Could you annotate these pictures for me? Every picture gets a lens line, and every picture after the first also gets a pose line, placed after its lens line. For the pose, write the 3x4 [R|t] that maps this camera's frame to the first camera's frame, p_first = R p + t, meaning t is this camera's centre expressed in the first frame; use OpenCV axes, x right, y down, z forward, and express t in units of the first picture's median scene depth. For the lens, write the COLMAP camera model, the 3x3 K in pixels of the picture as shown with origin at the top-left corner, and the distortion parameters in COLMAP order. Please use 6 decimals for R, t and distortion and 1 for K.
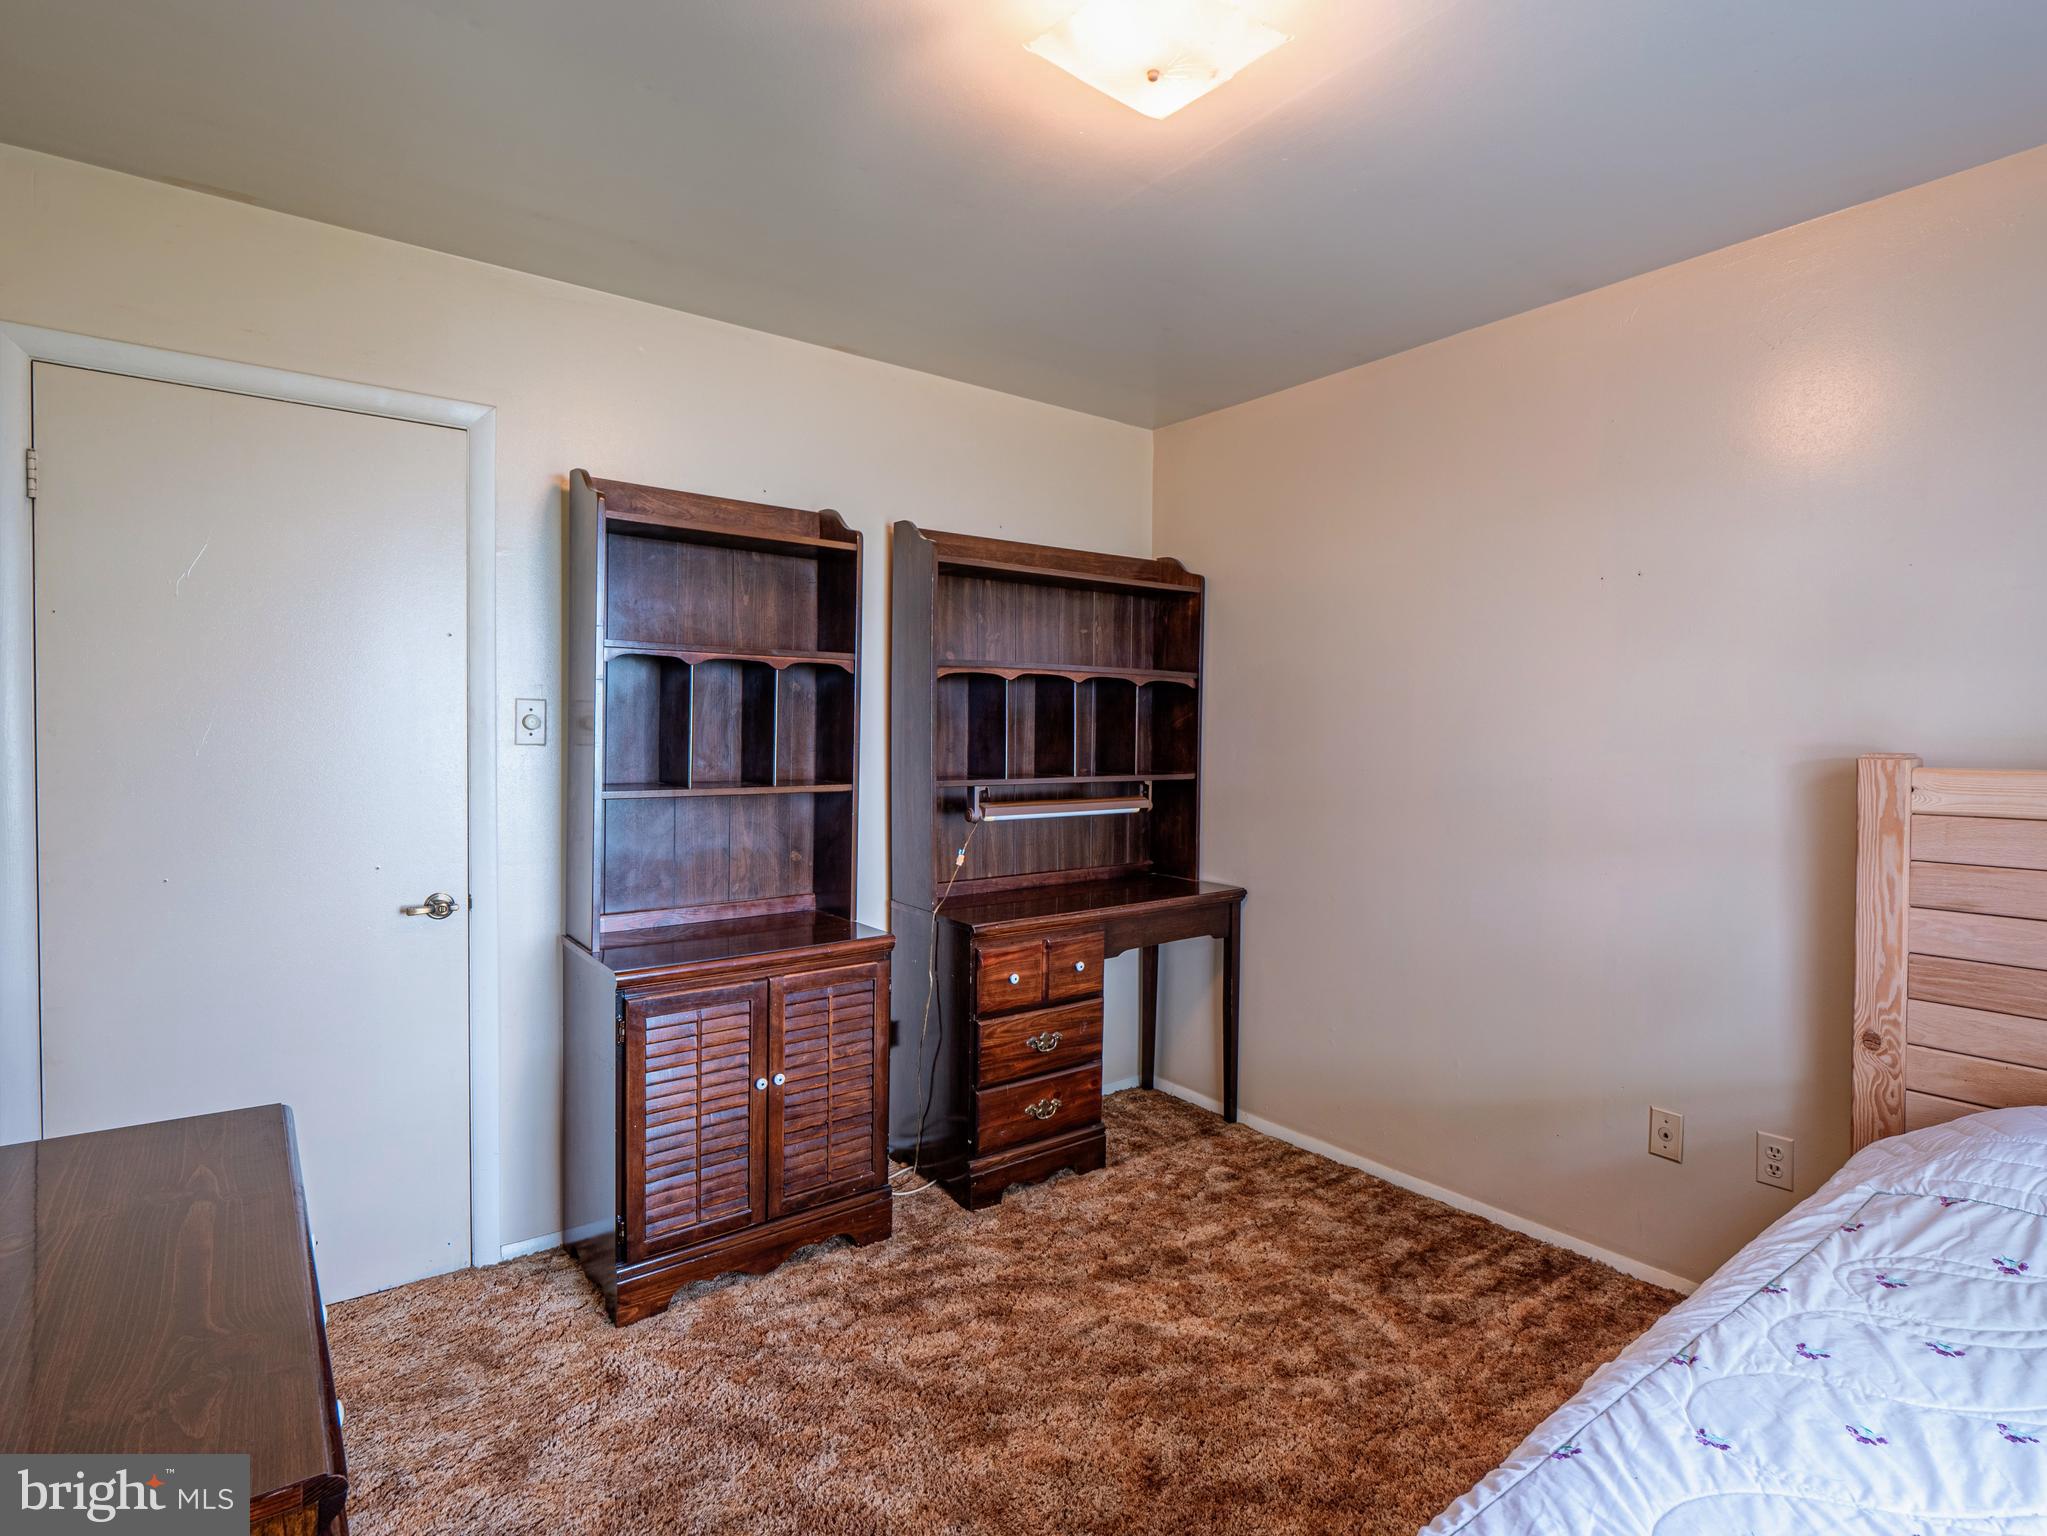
lens RADIAL K [[1020.5, 0, 1034.2], [0, 1020.5, 763.5], [0, 0, 1]] dist [0.002088, -0.016746]
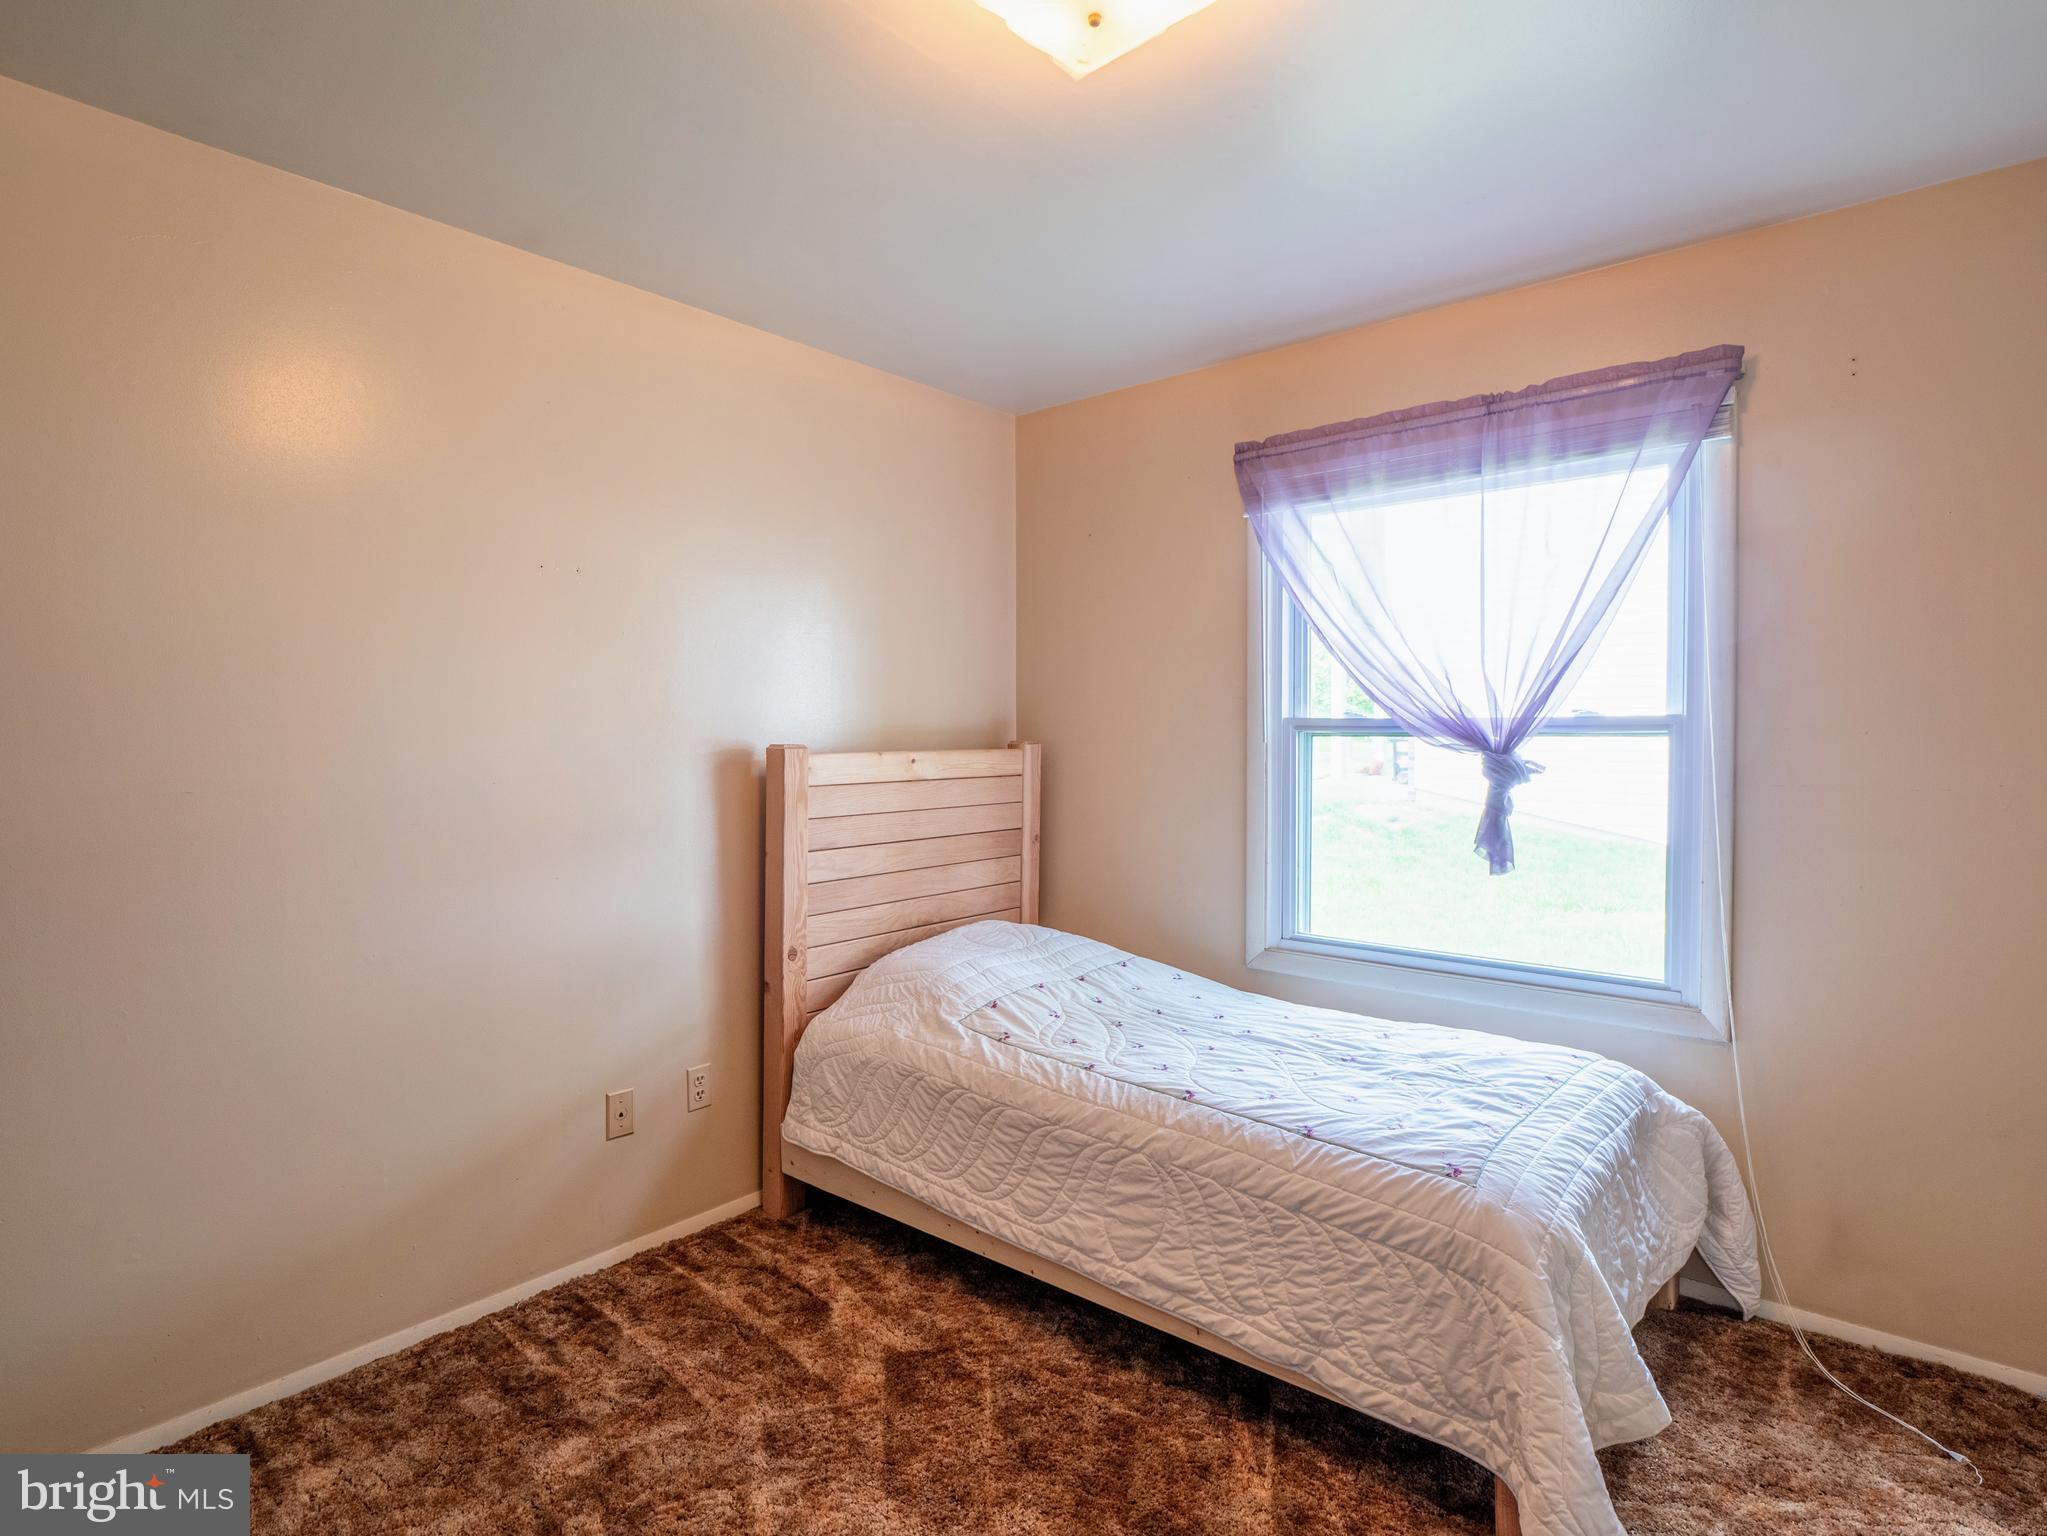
lens RADIAL K [[1020.5, 0, 1034.2], [0, 1020.5, 763.5], [0, 0, 1]] dist [0.002088, -0.016746]
pose [[-0.192533, -0.034126, 0.980697, -0.509767], [0.037609, 0.998404, 0.042126, -0.026785], [-0.980570, 0.044994, -0.190942, 0.807030]]
